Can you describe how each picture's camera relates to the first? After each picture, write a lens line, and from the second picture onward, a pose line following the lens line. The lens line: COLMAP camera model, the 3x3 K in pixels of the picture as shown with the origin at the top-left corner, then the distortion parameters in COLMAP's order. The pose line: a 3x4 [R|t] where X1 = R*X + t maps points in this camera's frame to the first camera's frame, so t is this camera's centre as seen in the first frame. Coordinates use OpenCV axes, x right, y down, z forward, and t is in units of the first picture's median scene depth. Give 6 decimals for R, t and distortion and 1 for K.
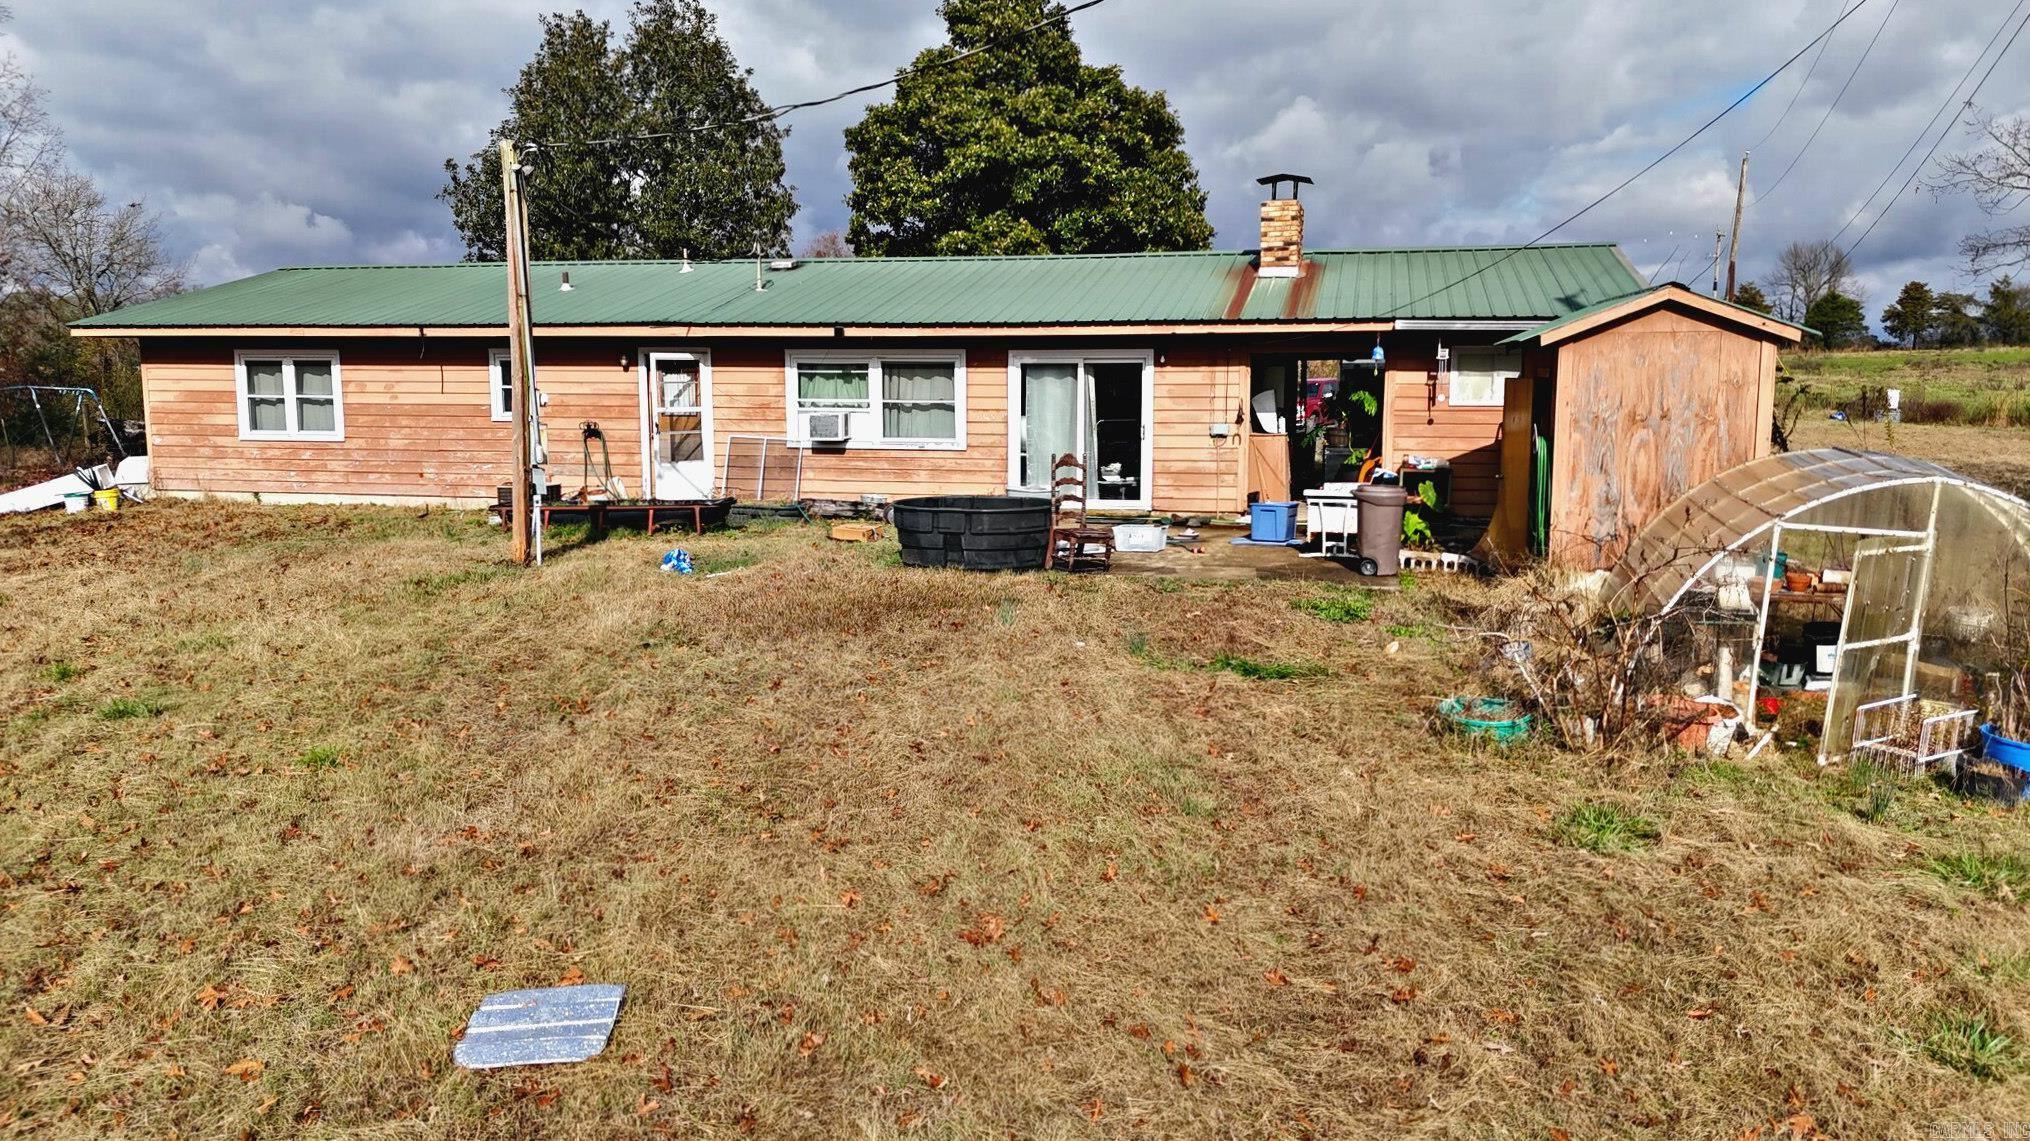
lens RADIAL K [[1486.6, 0, 1013.4], [0, 1486.6, 568.4], [0, 0, 1]] dist [0.075850, -0.073857]
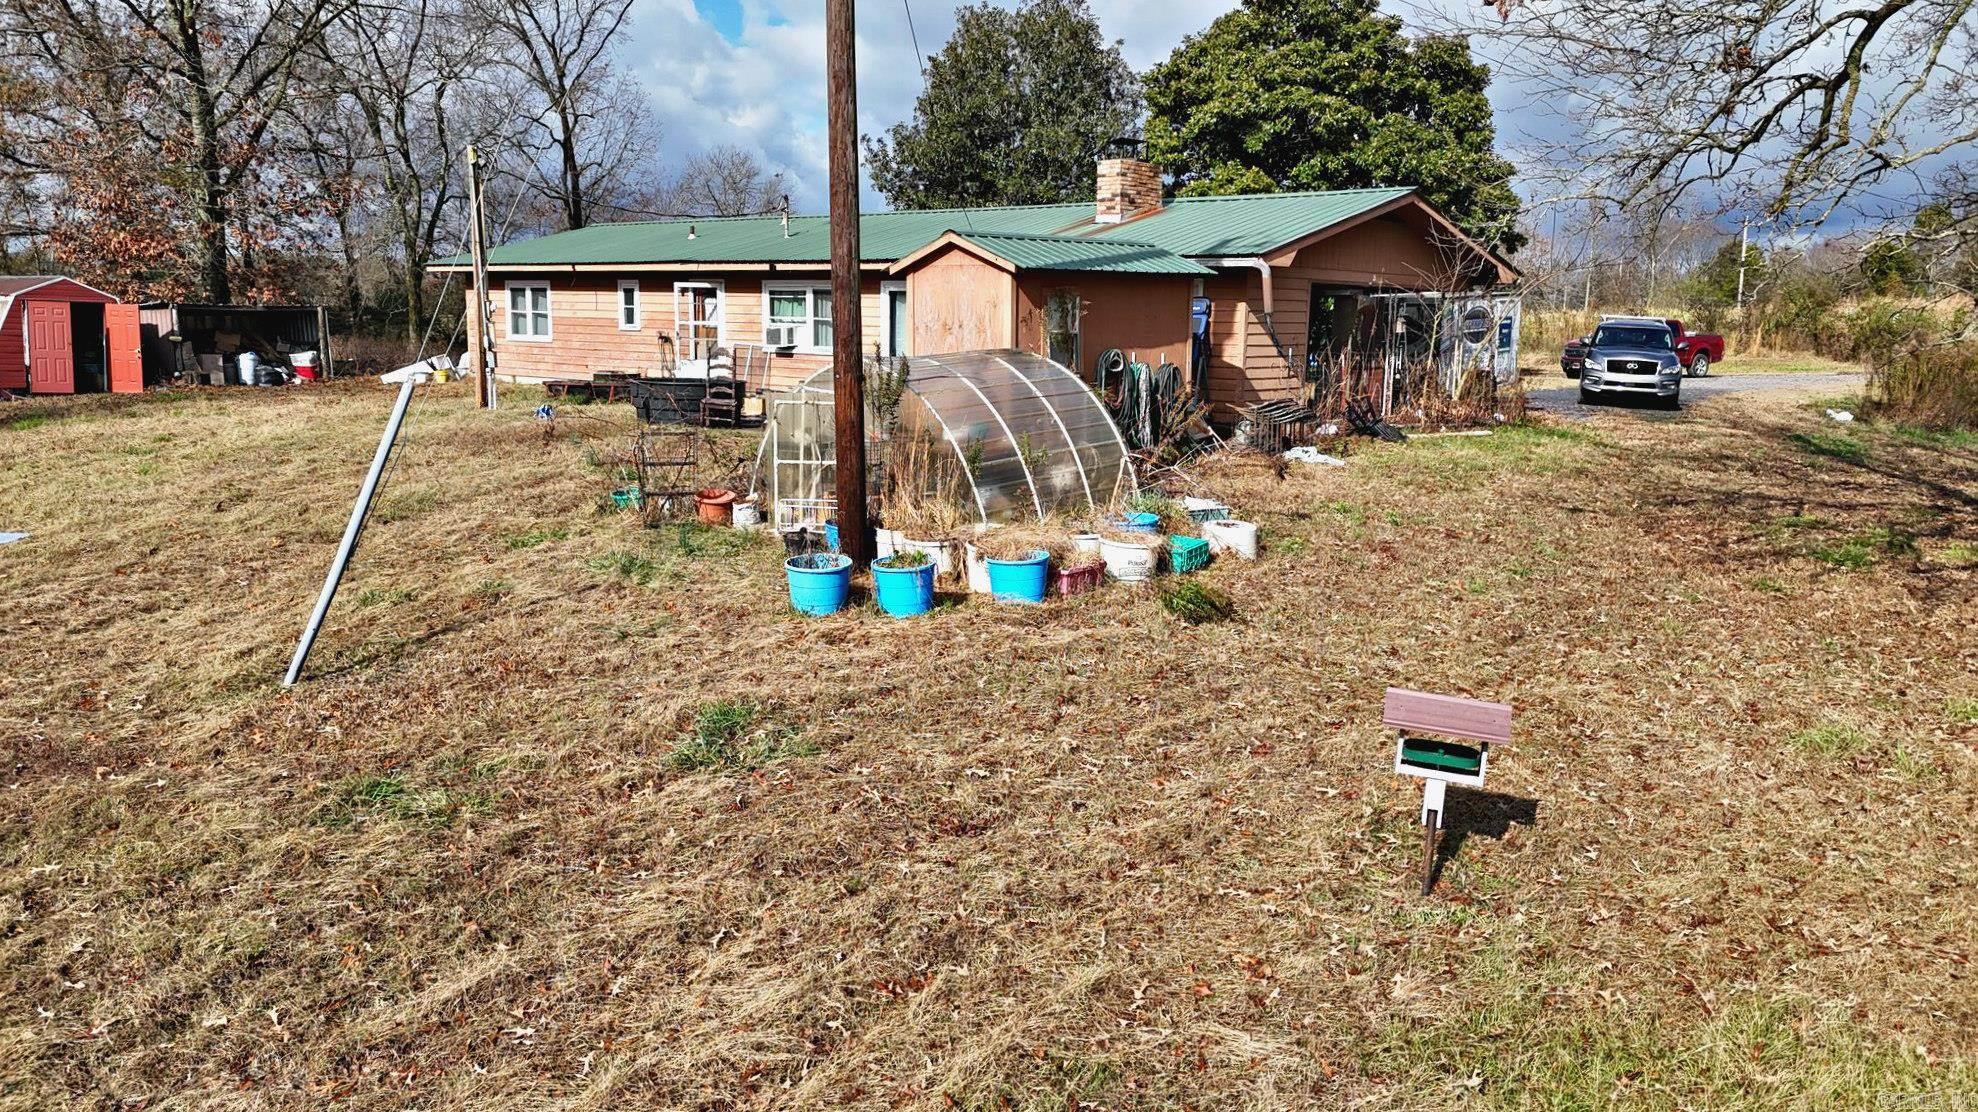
lens RADIAL K [[1448.5, 0, 987.5], [0, 1448.5, 554.0], [0, 0, 1]] dist [0.075850, -0.073857]
pose [[0.892900, 0.086084, -0.441949, 0.606518], [-0.071758, 0.996214, 0.049067, 0.023162], [0.444500, -0.012099, 0.895697, -0.110152]]
